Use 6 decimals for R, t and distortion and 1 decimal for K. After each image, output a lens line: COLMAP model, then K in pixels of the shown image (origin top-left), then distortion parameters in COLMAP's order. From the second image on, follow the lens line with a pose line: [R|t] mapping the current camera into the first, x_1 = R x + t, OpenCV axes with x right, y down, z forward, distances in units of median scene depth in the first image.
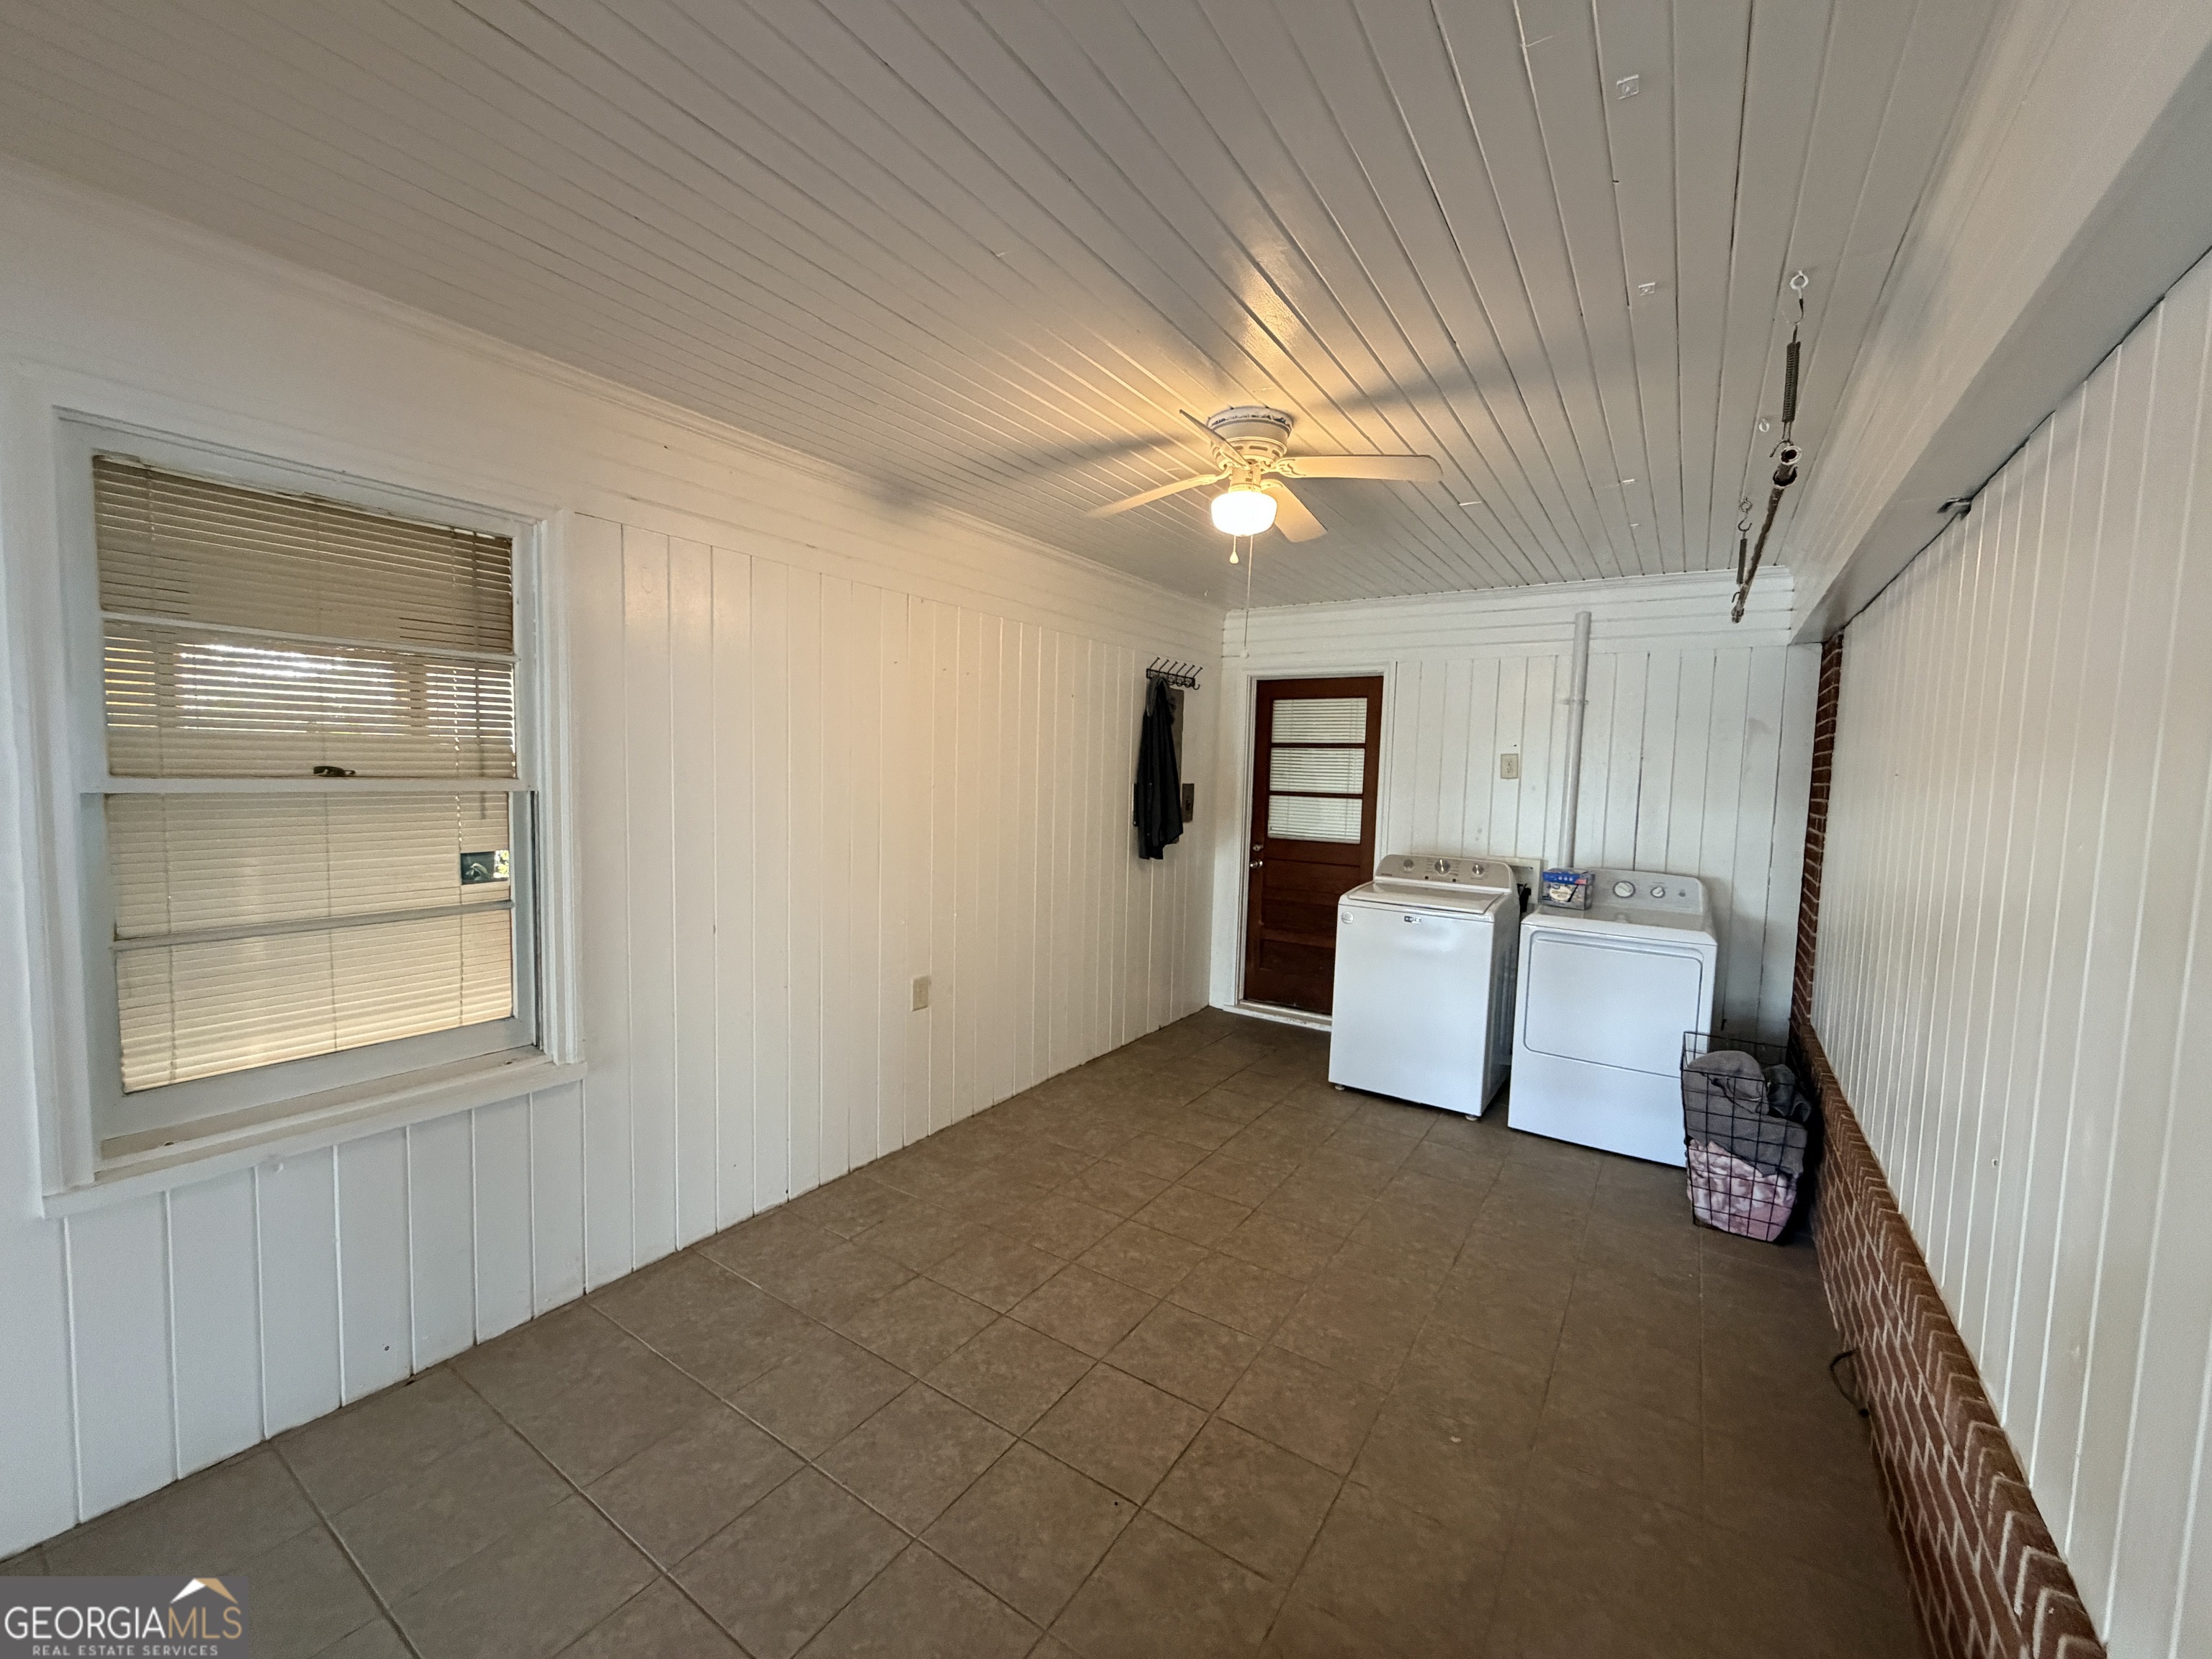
lens RADIAL K [[884.5, 0, 1104.2], [0, 884.5, 831.8], [0, 0, 1]] dist [0.000003, -0.000151]
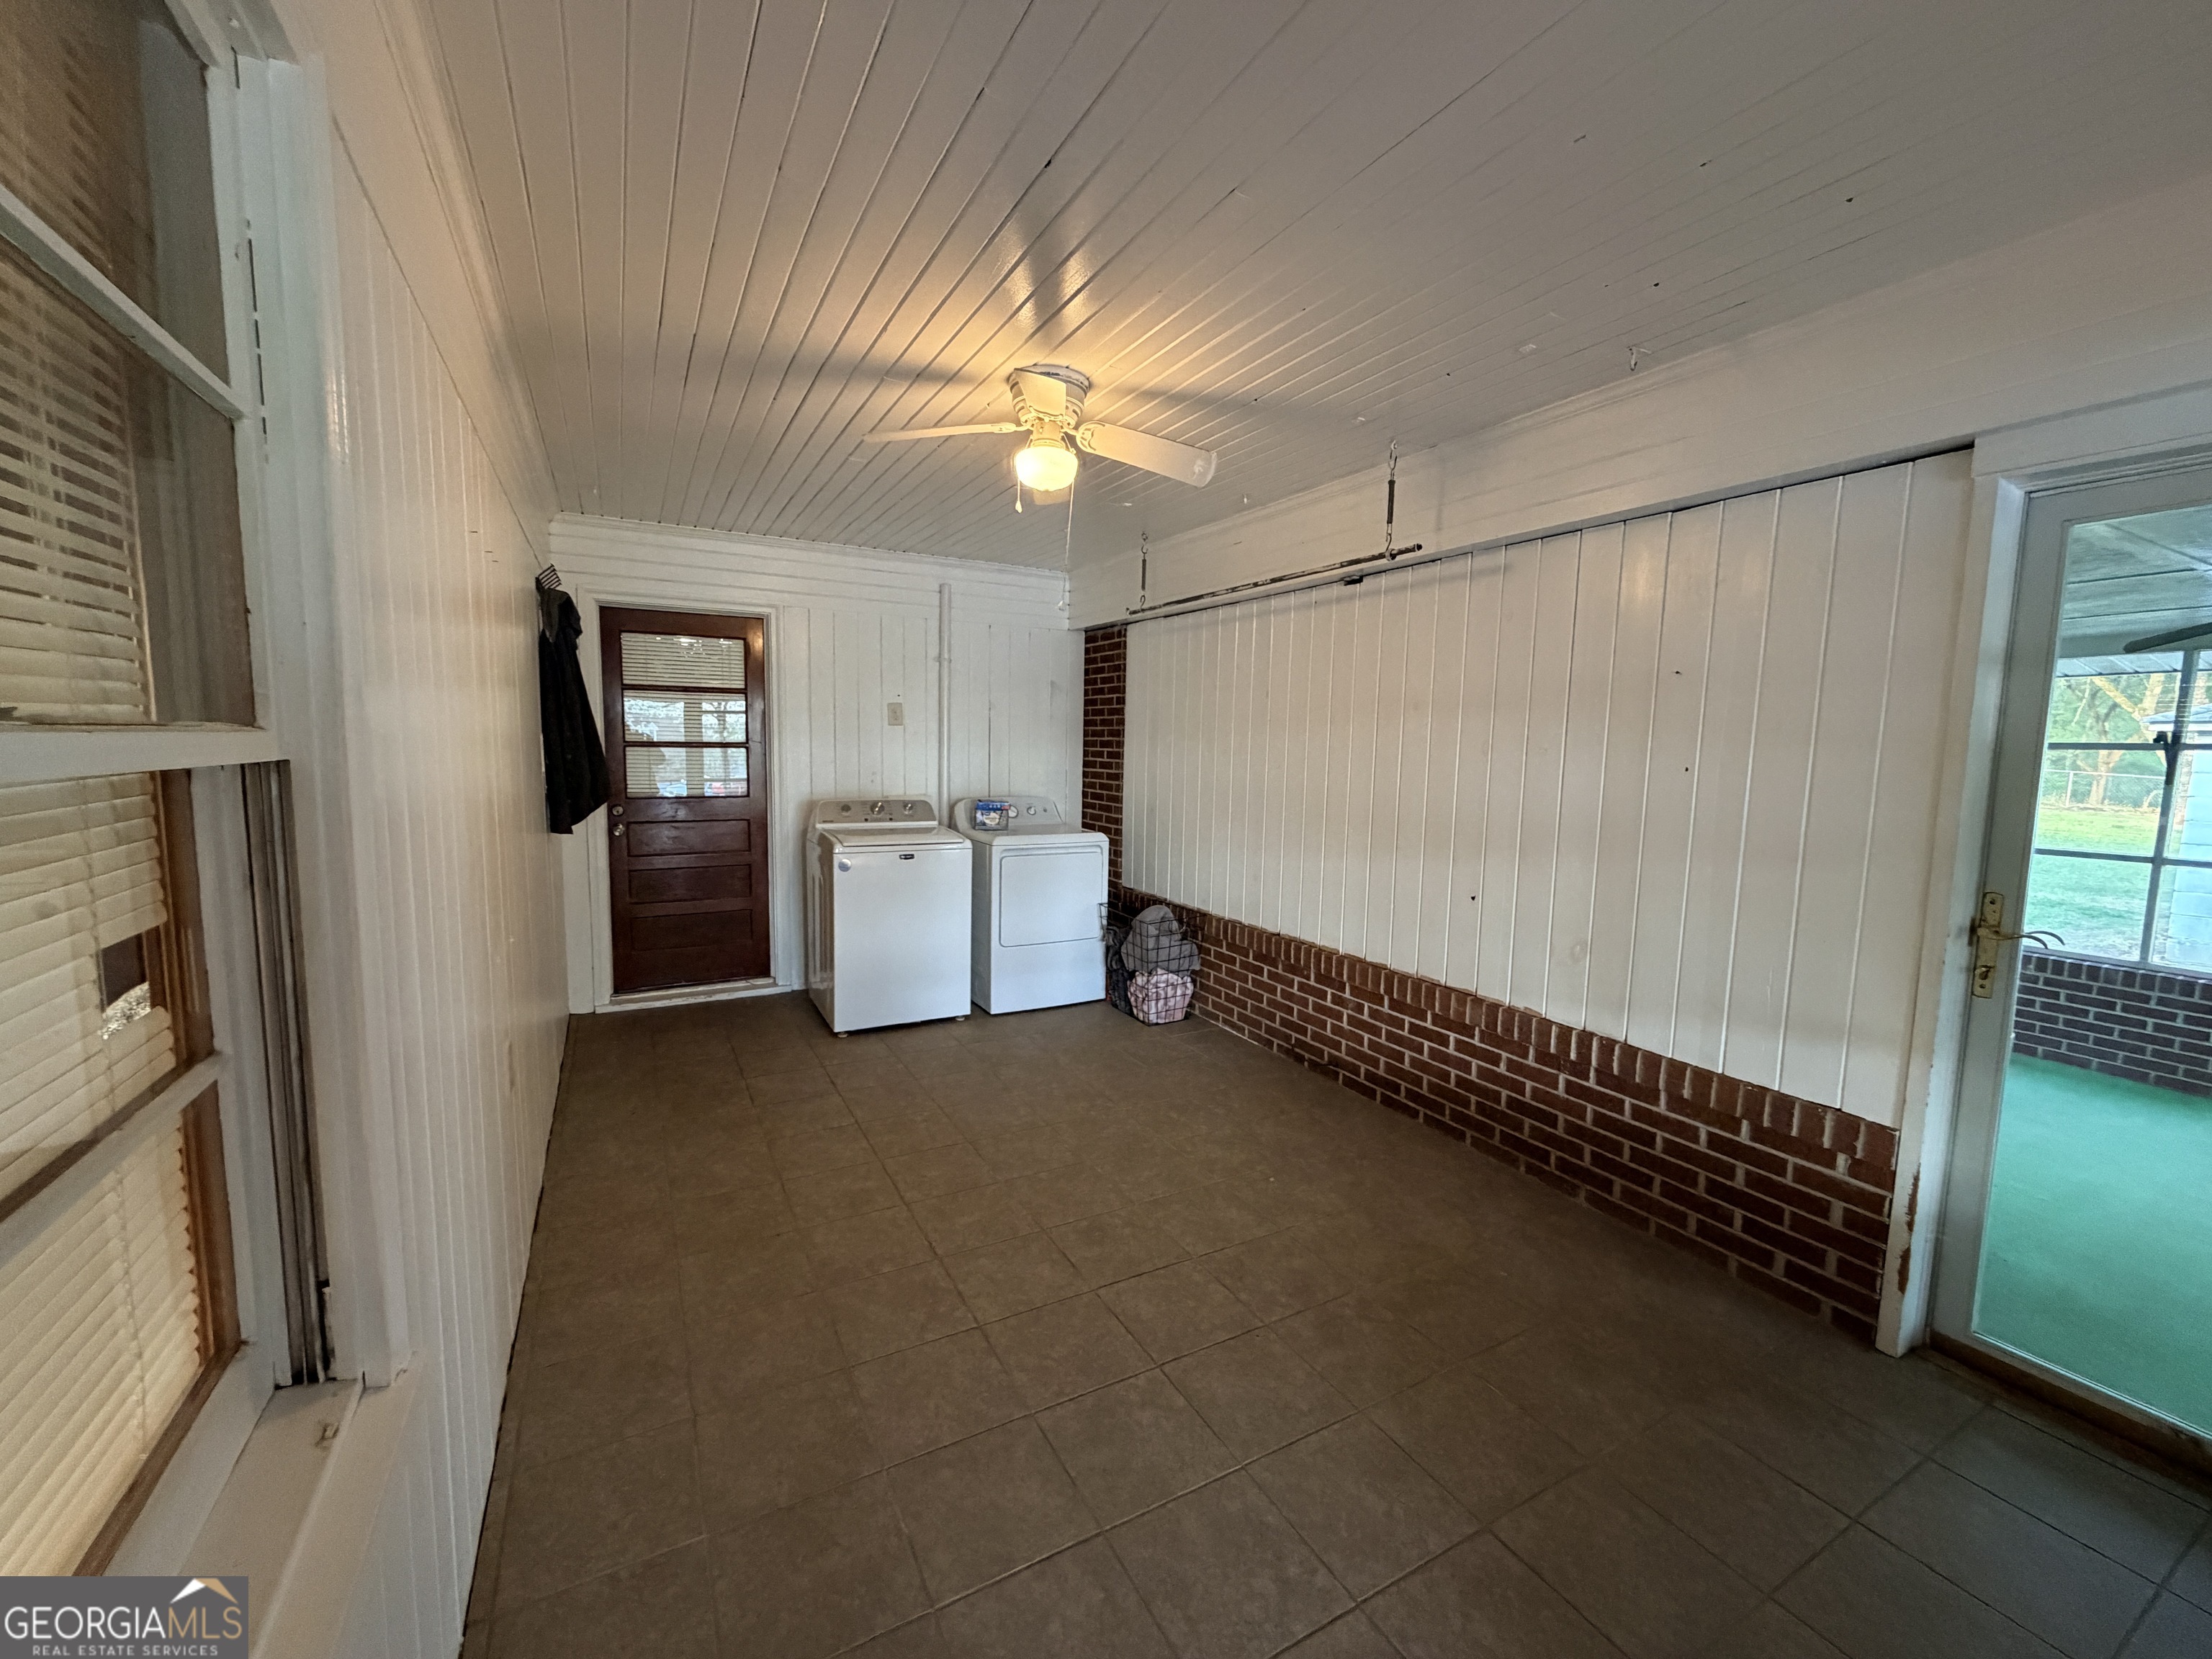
lens RADIAL K [[884.5, 0, 1104.2], [0, 884.5, 831.8], [0, 0, 1]] dist [0.000003, -0.000151]
pose [[0.463318, -0.112231, 0.879057, -0.494795], [0.059365, 0.993651, 0.095572, -0.020479], [-0.884202, 0.007906, 0.467039, 0.289880]]
